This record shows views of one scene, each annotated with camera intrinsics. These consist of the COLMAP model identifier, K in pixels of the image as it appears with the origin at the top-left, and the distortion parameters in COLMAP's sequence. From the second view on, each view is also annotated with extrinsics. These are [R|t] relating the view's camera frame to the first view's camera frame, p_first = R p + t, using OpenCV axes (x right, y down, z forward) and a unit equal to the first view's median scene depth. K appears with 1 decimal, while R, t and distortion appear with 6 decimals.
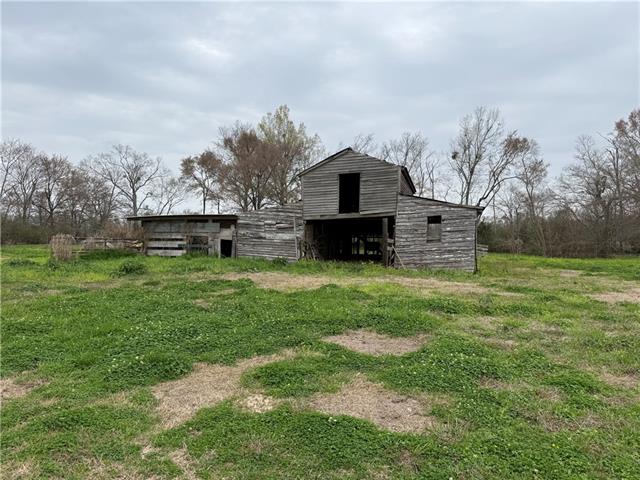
lens RADIAL K [[445.7, 0, 320.0], [0, 445.7, 240.0], [0, 0, 1]] dist [0.089948, -0.129257]
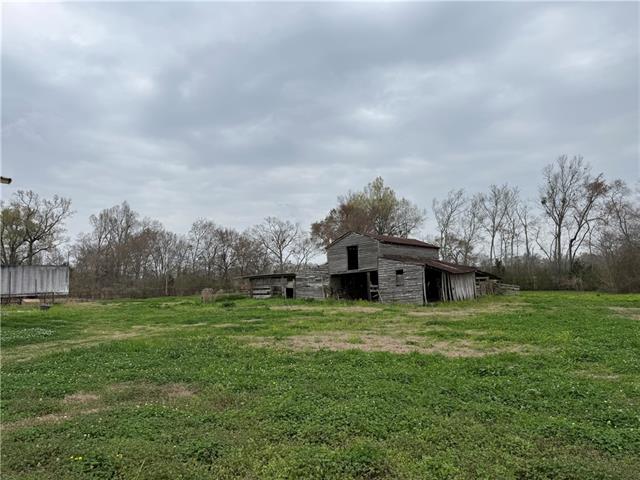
lens RADIAL K [[445.7, 0, 320.0], [0, 445.7, 240.0], [0, 0, 1]] dist [0.089948, -0.129257]
pose [[0.934895, -0.067571, -0.348432, 0.485535], [0.033406, 0.994104, -0.103154, -0.003271], [0.353348, 0.084798, 0.931641, -0.542171]]
